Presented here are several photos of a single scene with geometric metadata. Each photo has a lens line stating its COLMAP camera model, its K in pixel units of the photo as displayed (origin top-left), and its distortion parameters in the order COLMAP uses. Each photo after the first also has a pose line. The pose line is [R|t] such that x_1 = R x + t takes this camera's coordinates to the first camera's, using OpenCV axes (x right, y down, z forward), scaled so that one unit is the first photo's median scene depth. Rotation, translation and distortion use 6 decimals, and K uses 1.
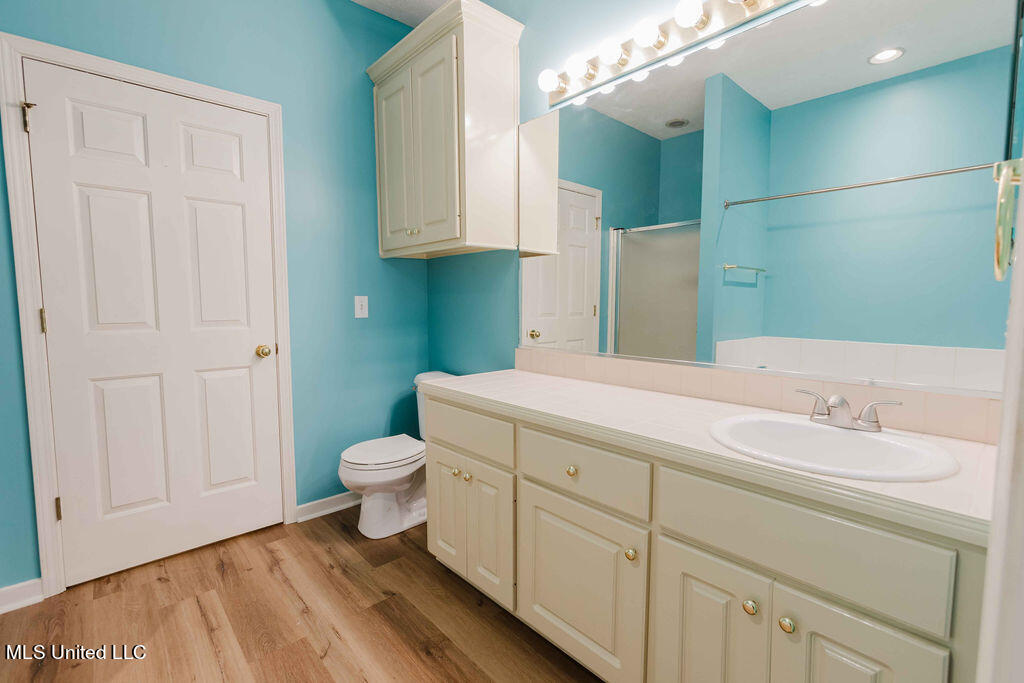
lens RADIAL K [[458.4, 0, 502.4], [0, 458.4, 344.0], [0, 0, 1]] dist [0.001095, 0.000028]
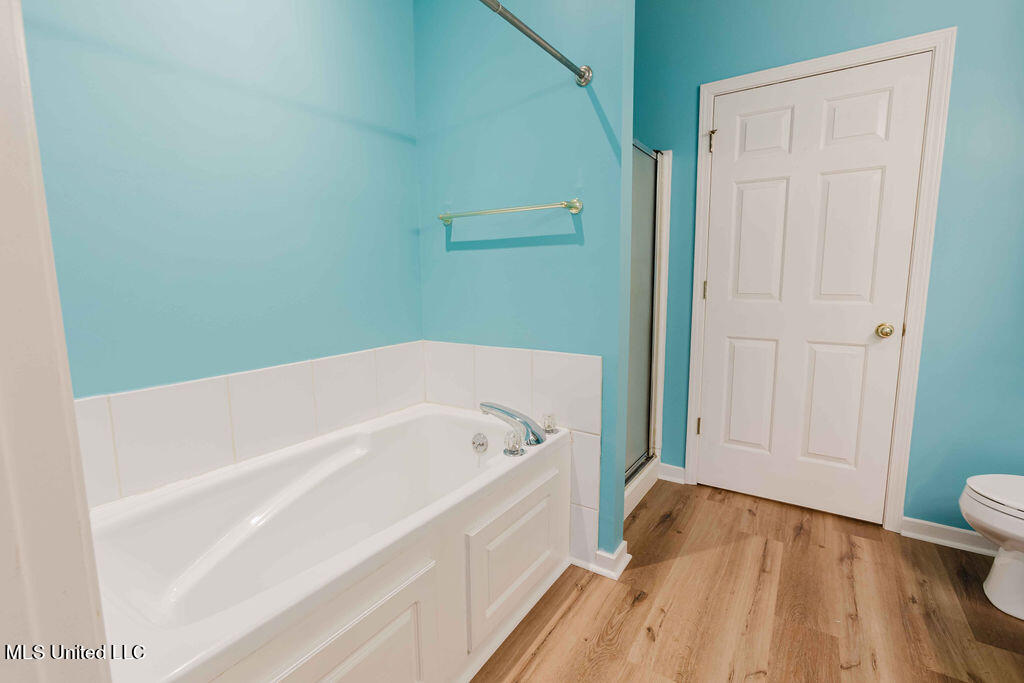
lens RADIAL K [[458.4, 0, 502.5], [0, 458.4, 344.9], [0, 0, 1]] dist [0.001095, 0.000028]
pose [[0.241054, 0.143859, -0.959790, 0.175922], [-0.079522, 0.988555, 0.128198, -0.013343], [0.967248, 0.045422, 0.249735, 0.063247]]
